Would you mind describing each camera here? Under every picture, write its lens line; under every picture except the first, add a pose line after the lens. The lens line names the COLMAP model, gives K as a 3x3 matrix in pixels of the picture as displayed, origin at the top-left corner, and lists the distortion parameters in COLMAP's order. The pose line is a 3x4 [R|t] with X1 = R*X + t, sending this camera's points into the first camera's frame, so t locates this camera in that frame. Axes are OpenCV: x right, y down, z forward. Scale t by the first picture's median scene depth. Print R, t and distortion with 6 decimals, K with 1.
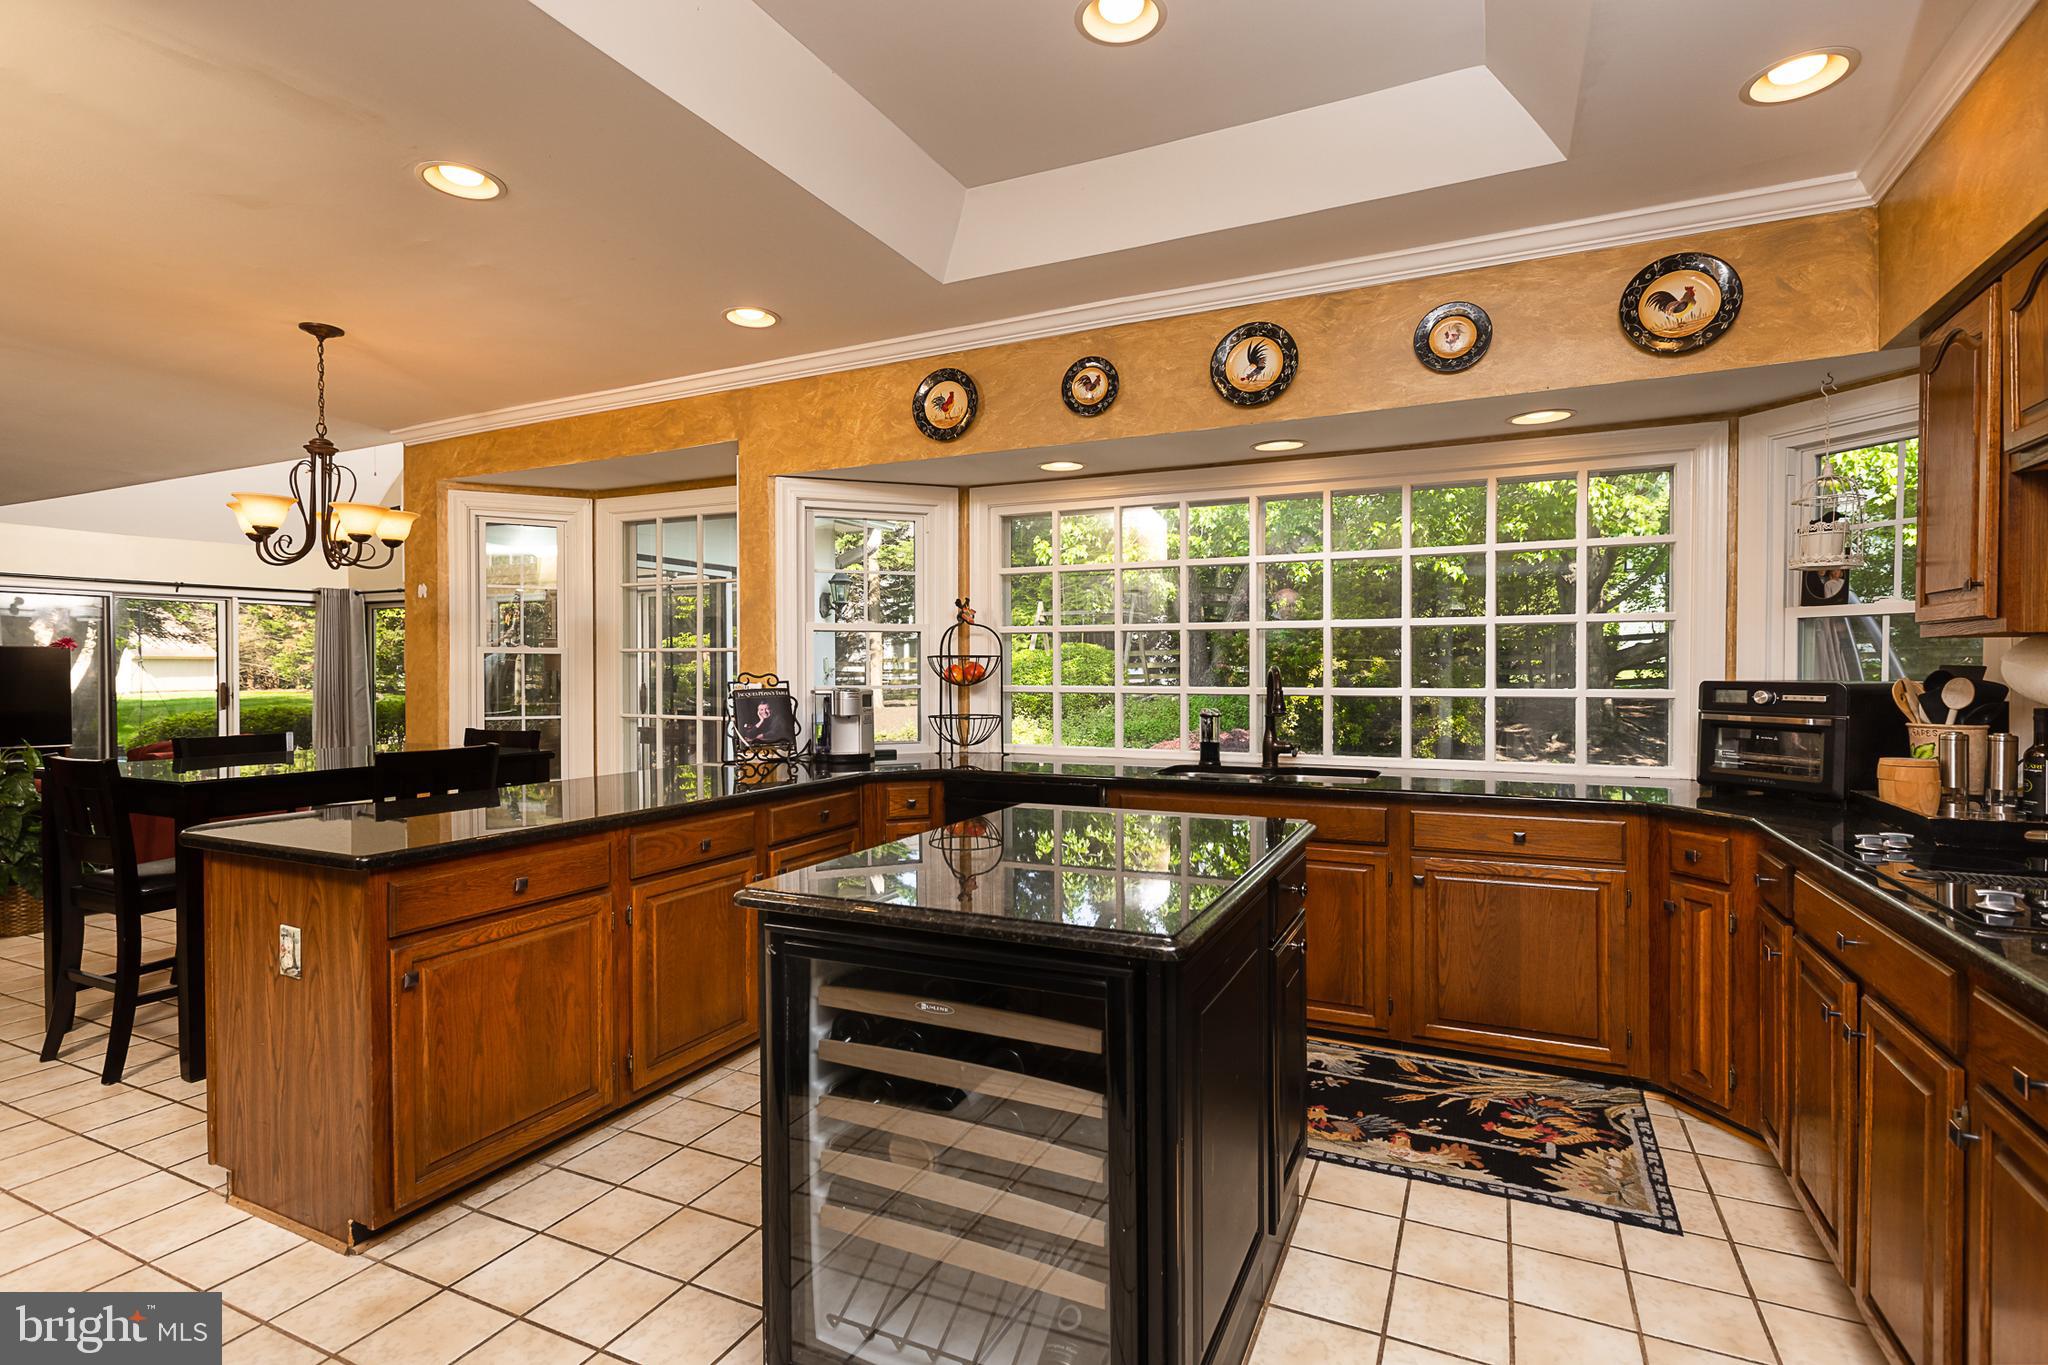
lens RADIAL K [[994.1, 0, 1024.0], [0, 994.1, 682.5], [0, 0, 1]] dist [-0.002706, -0.000427]
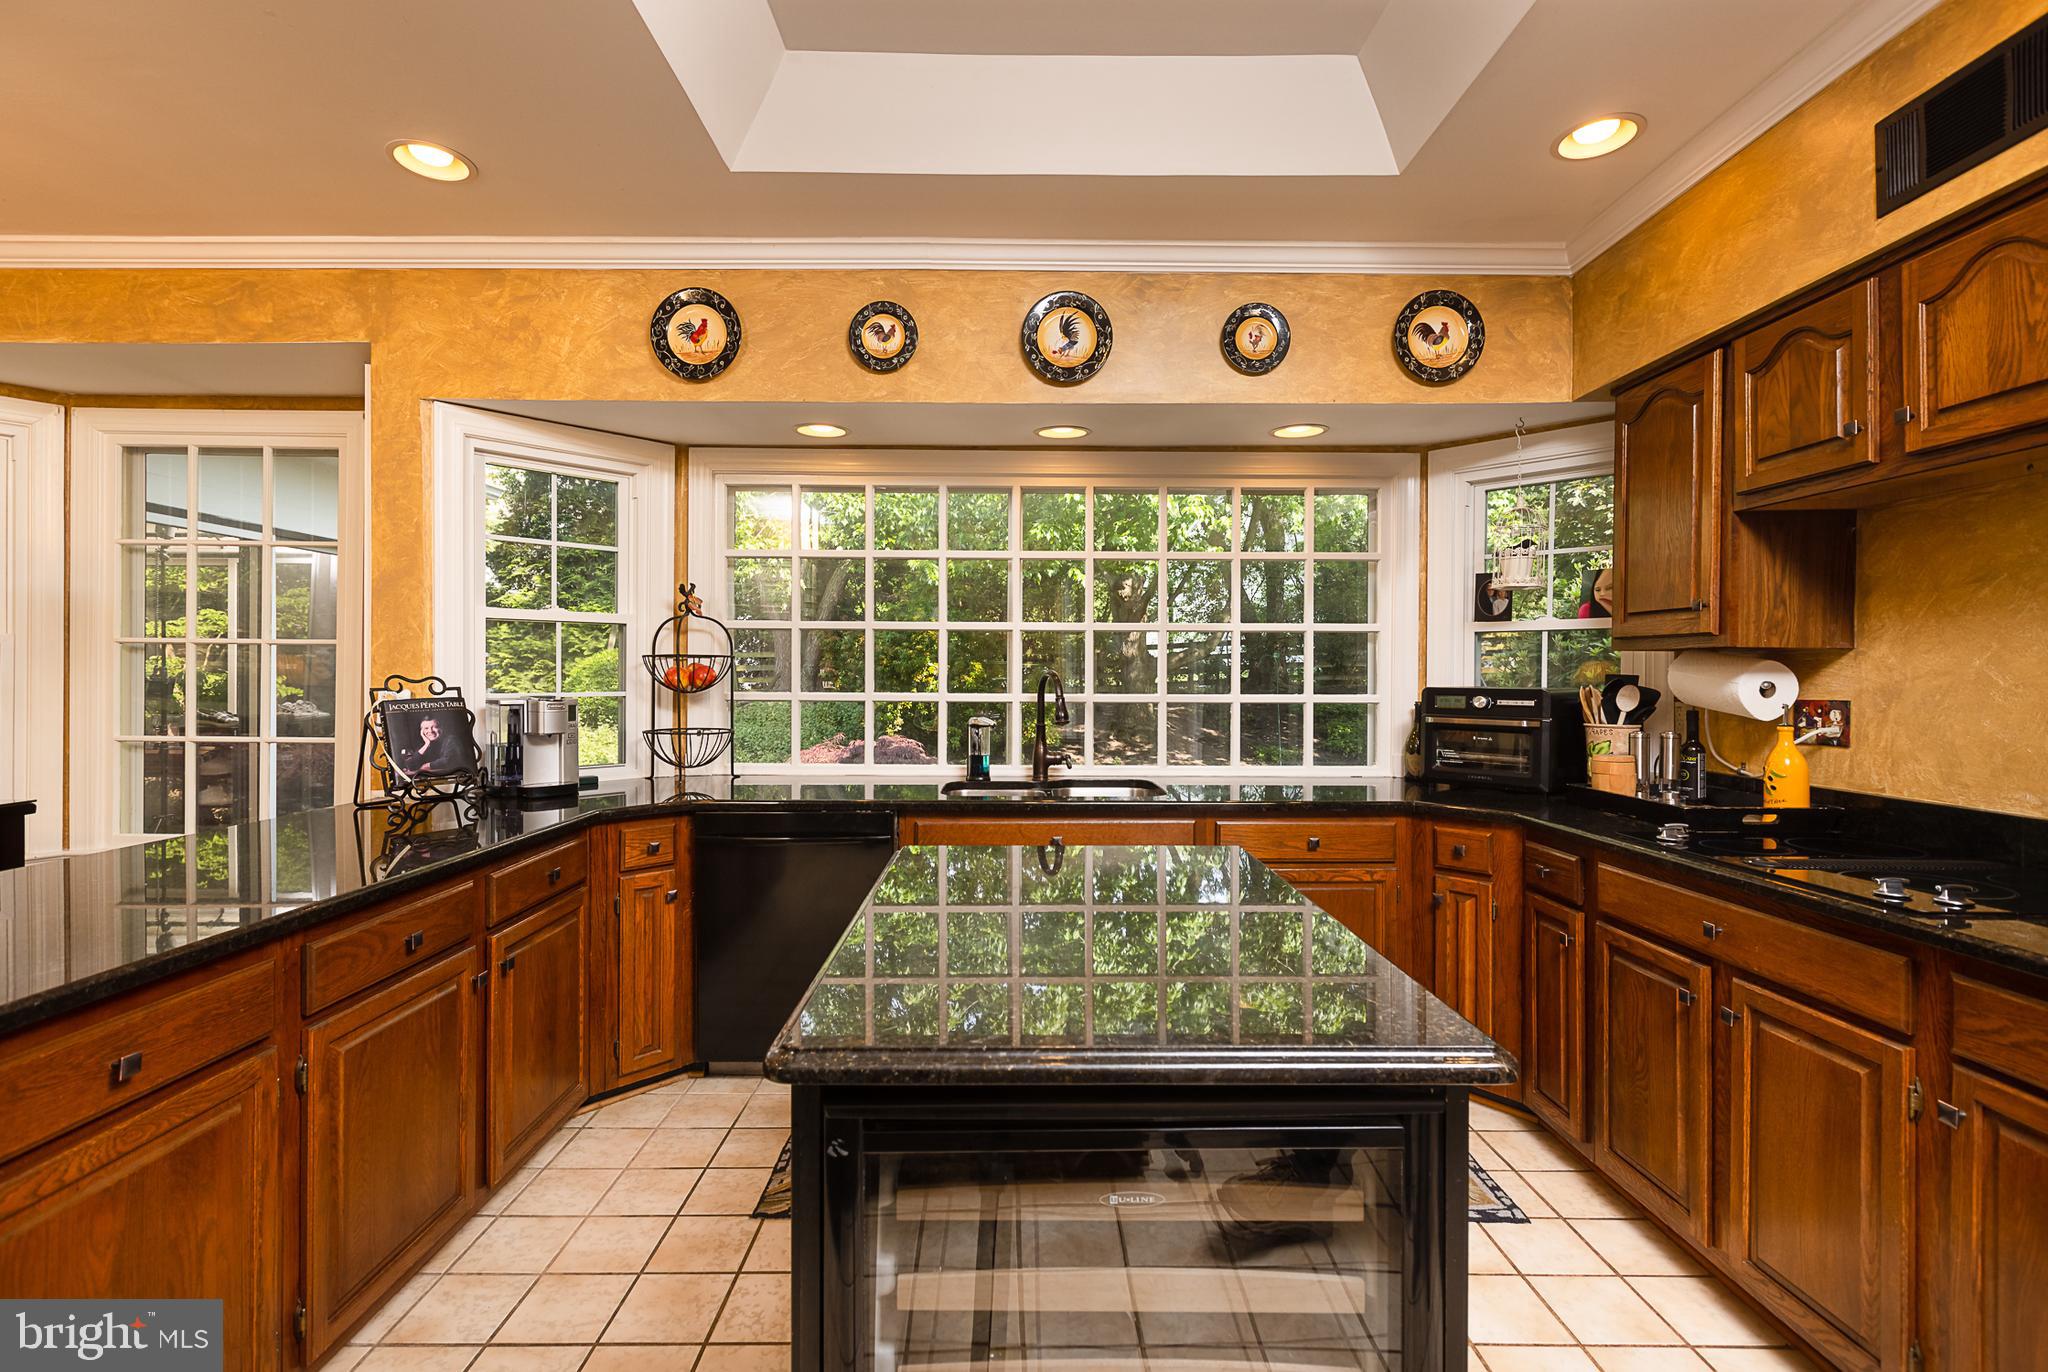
lens RADIAL K [[1001.7, 0, 1017.2], [0, 1001.7, 677.8], [0, 0, 1]] dist [0.001881, -0.000465]
pose [[0.907718, 0.004056, 0.419561, -0.190463], [-0.000500, 0.999963, -0.008584, -0.002499], [-0.419580, 0.007581, 0.907687, 0.192190]]
